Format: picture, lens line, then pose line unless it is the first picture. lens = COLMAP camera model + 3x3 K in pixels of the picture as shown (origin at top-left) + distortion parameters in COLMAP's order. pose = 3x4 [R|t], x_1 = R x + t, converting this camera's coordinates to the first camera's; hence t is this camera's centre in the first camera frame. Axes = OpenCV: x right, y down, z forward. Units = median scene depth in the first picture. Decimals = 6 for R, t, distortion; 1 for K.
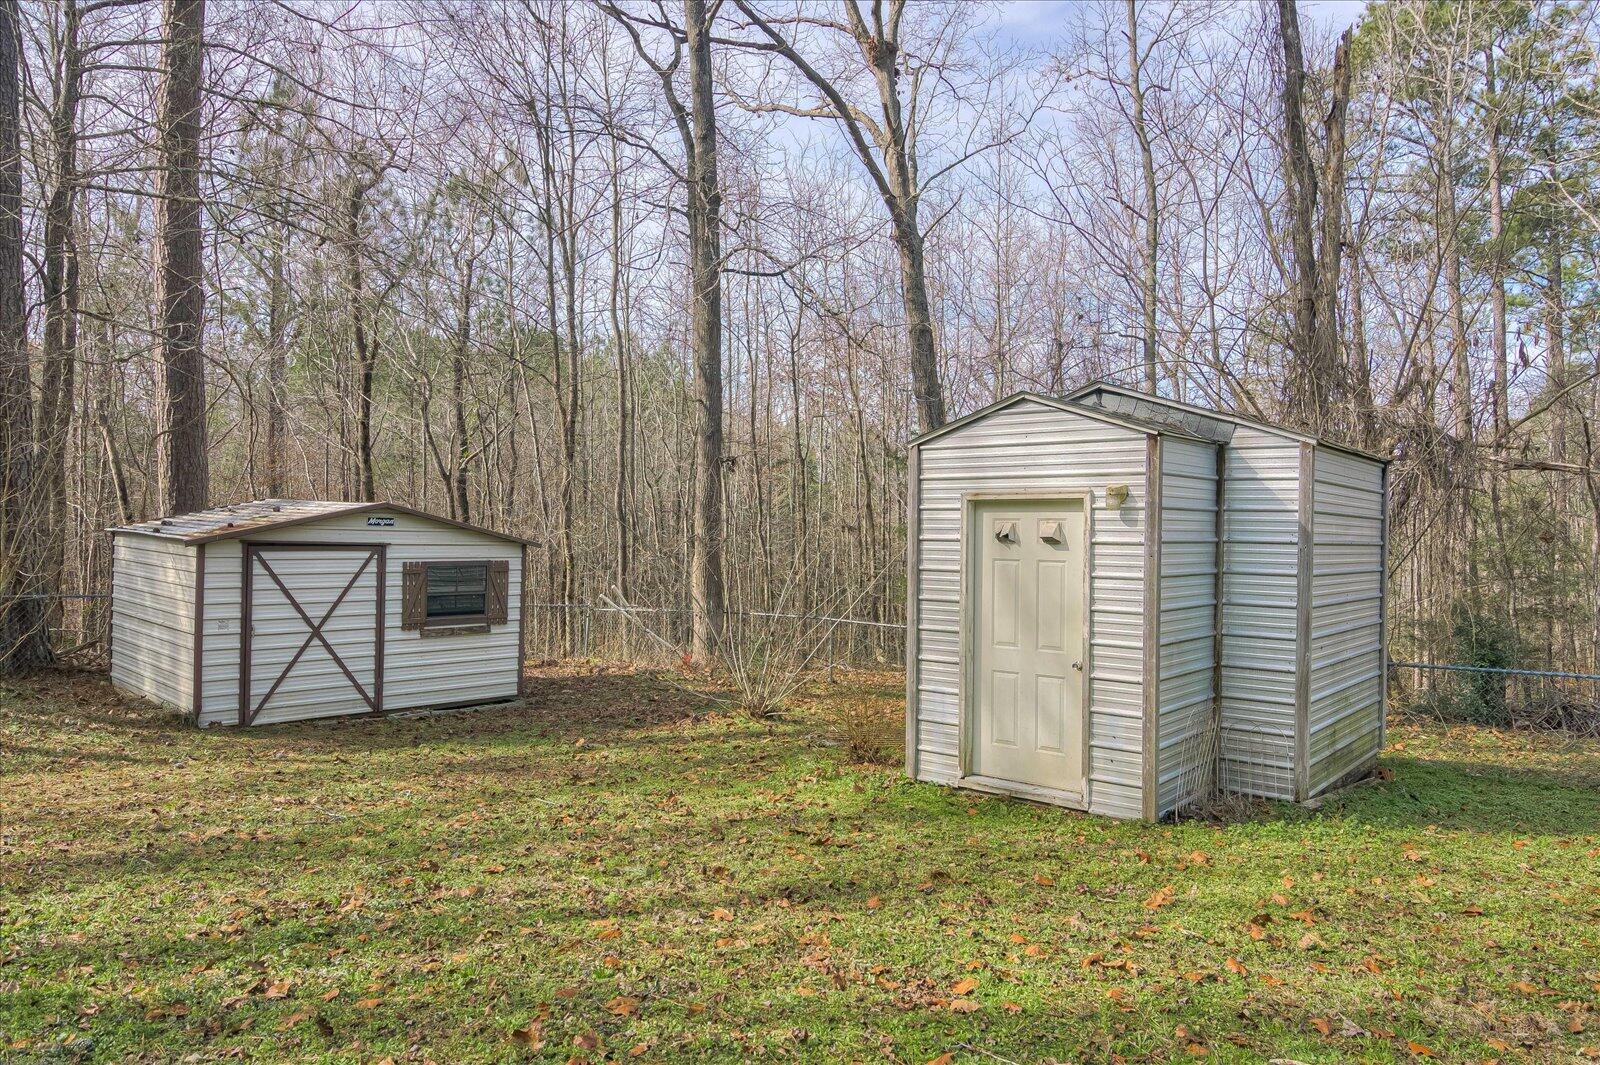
lens RADIAL K [[1096.6, 0, 808.4], [0, 1096.6, 526.6], [0, 0, 1]] dist [0.008086, -0.000688]
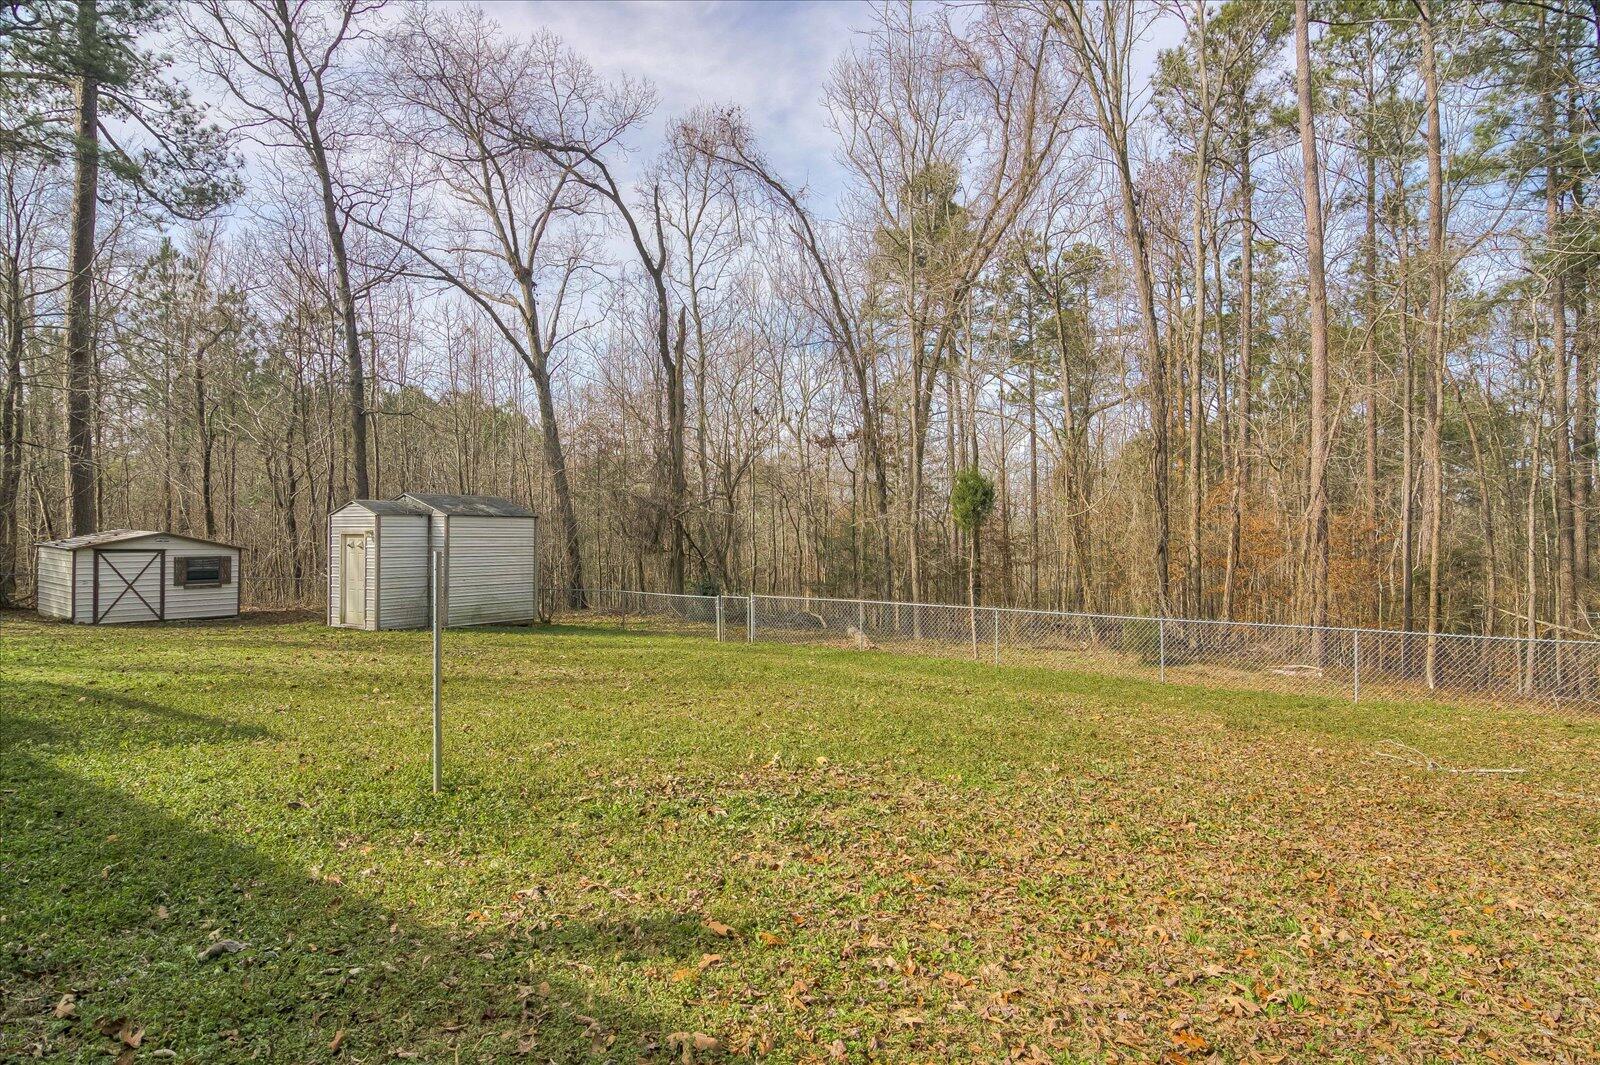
lens RADIAL K [[812.3, 0, 786.3], [0, 812.3, 529.0], [0, 0, 1]] dist [-0.014937, 0.001459]
pose [[0.985958, -0.007325, 0.166835, 0.691298], [0.007382, 0.999973, 0.000278, -0.020414], [-0.166833, 0.000958, 0.985985, -1.002888]]
